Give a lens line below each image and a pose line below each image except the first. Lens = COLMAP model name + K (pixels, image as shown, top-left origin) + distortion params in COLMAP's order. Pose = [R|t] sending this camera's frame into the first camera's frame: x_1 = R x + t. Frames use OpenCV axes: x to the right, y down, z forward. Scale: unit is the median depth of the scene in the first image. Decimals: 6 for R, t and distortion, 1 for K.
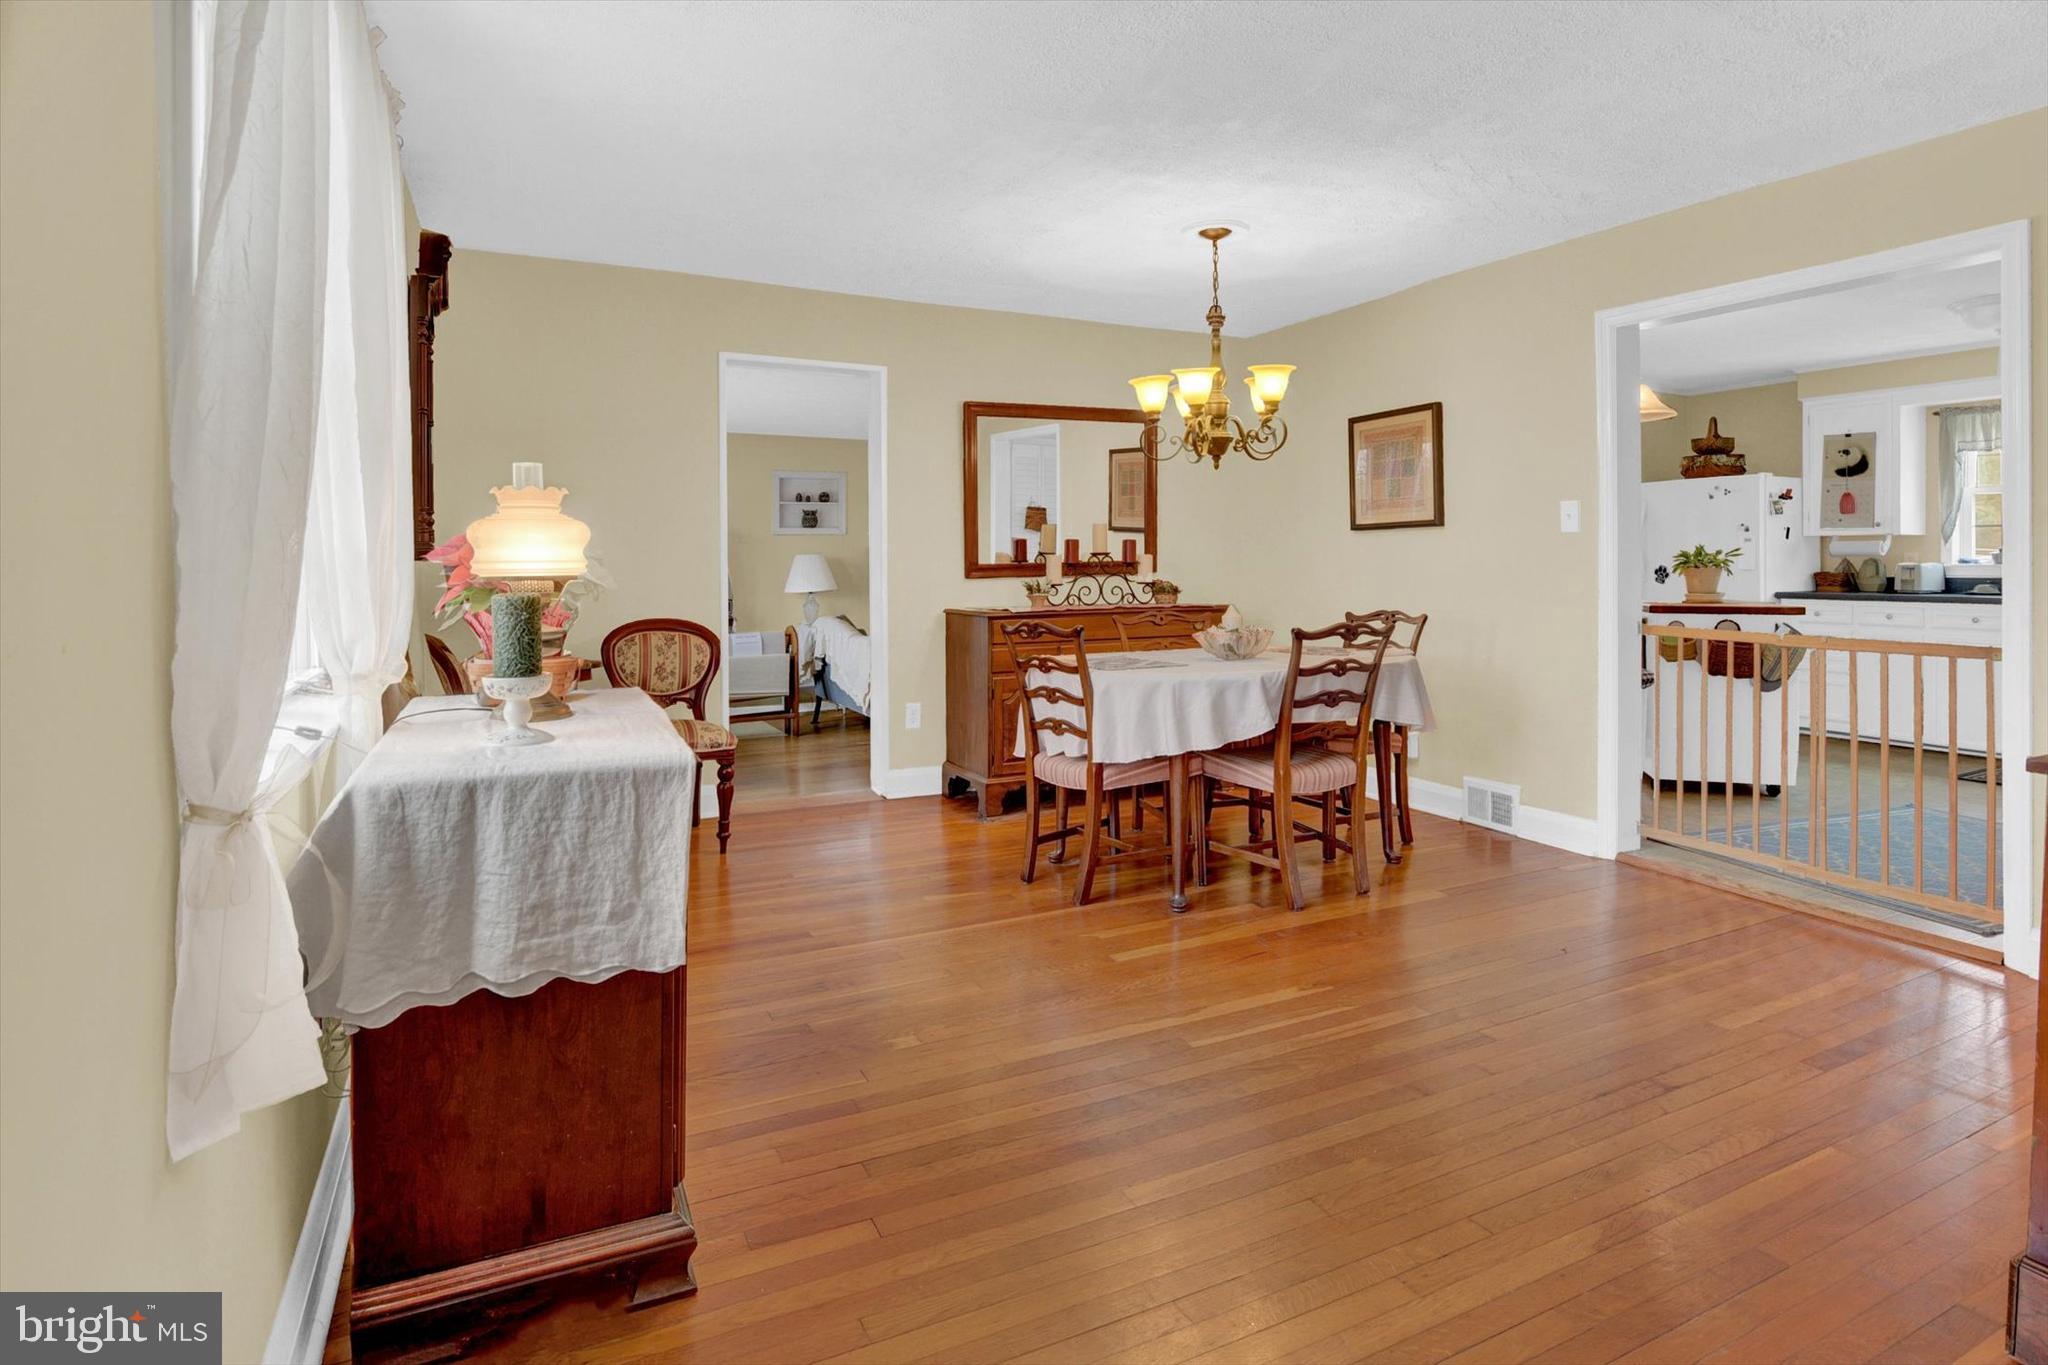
lens RADIAL K [[1062.6, 0, 1025.4], [0, 1062.6, 548.1], [0, 0, 1]] dist [-0.001117, -0.000052]
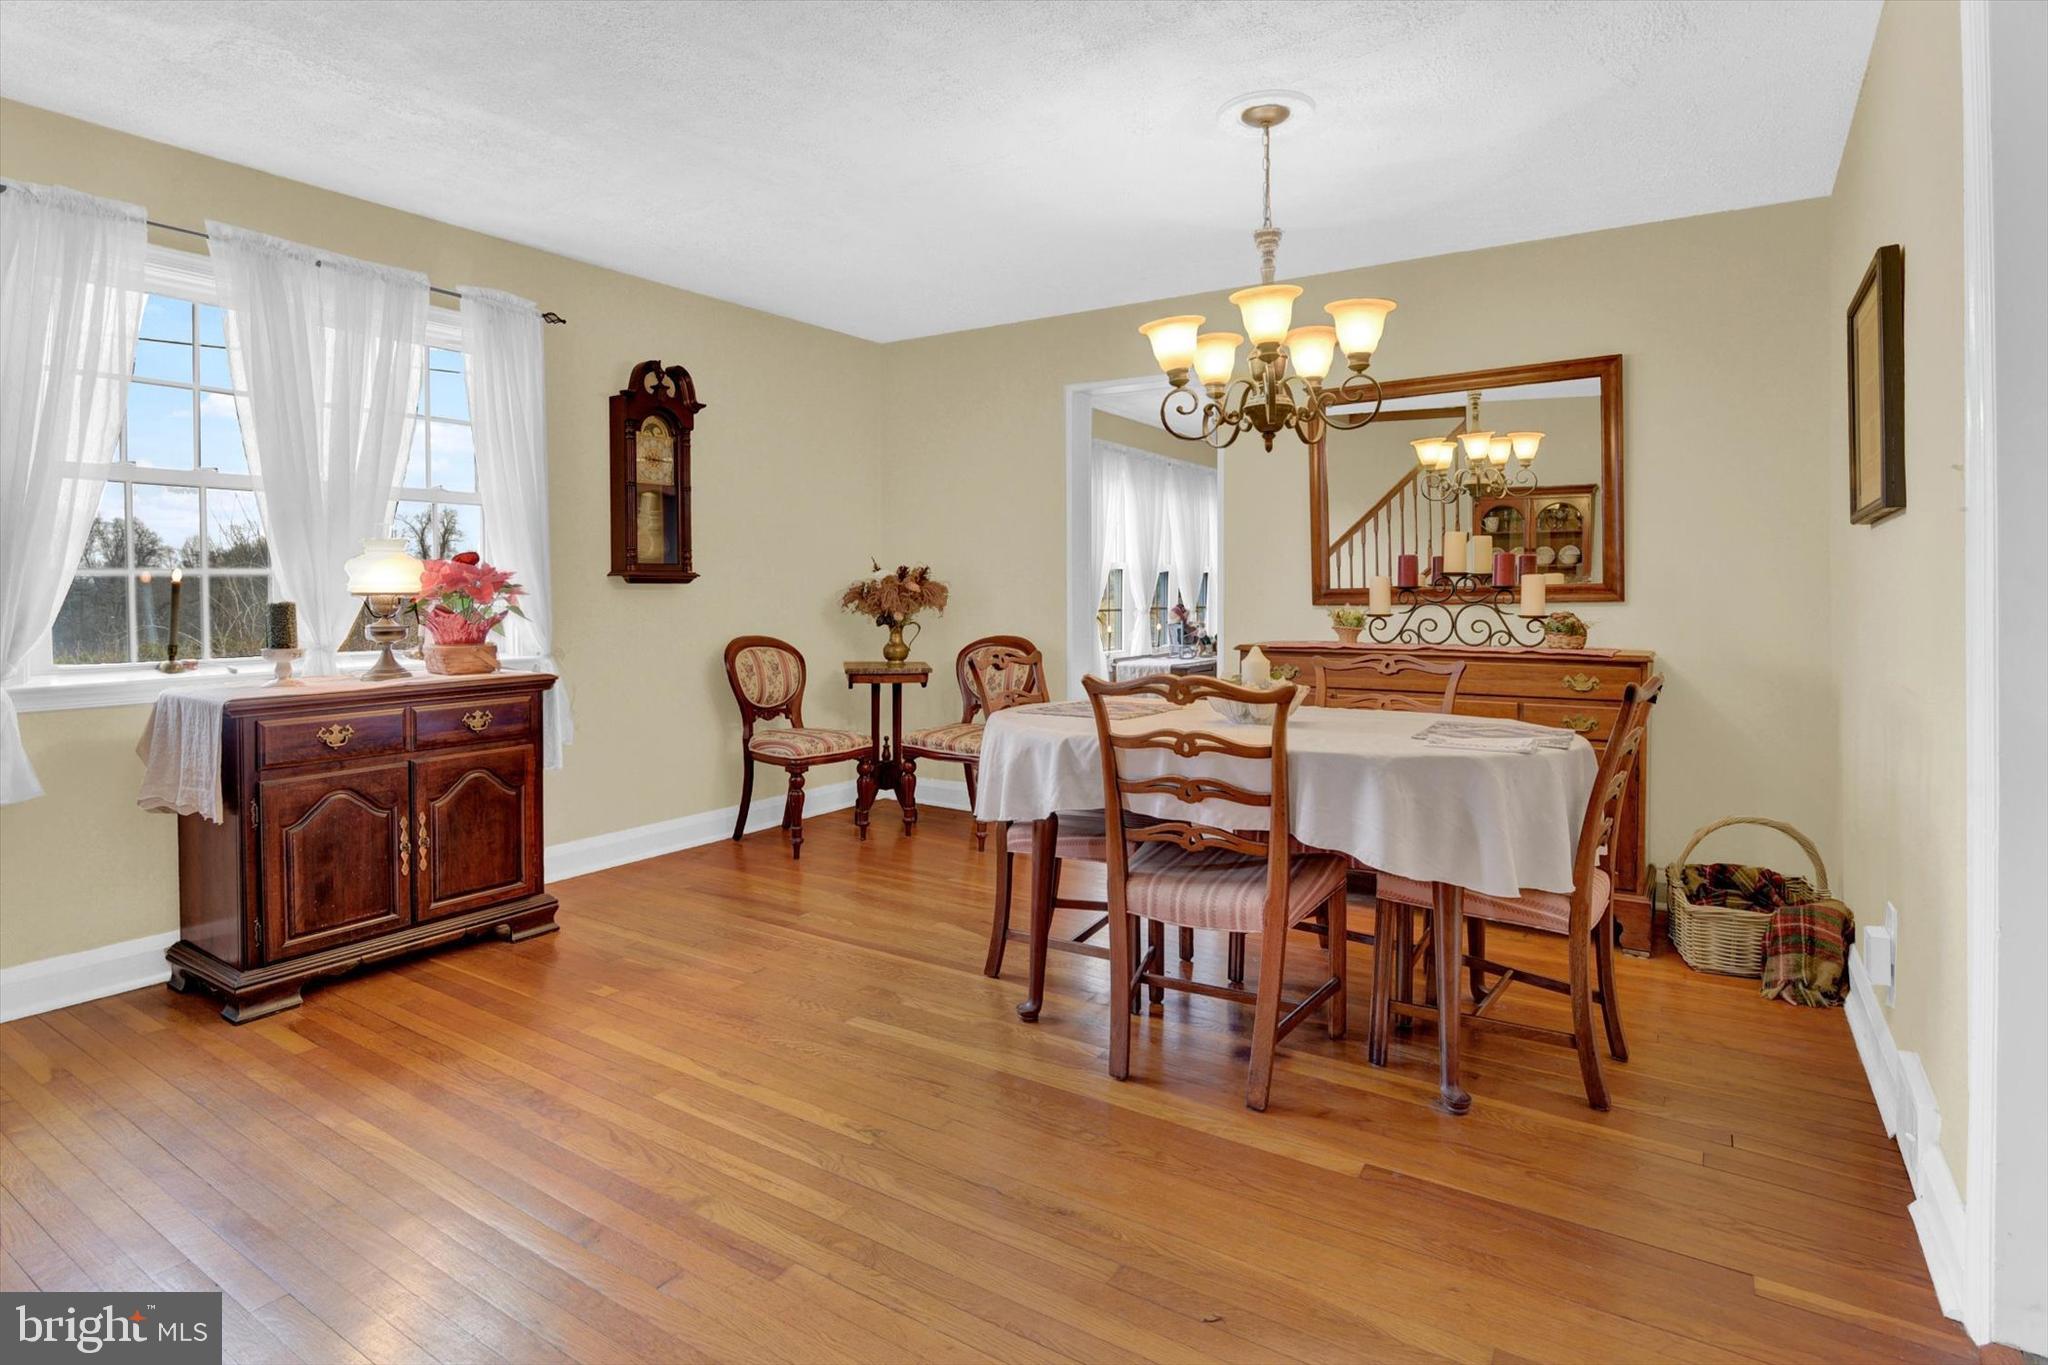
lens RADIAL K [[1063.8, 0, 1024.7], [0, 1063.8, 585.5], [0, 0, 1]] dist [-0.012446, -0.000270]
pose [[0.502612, -0.004074, -0.864502, 0.704170], [0.011597, 0.999931, 0.002031, 0.010775], [0.864434, -0.011047, 0.502625, 0.505478]]
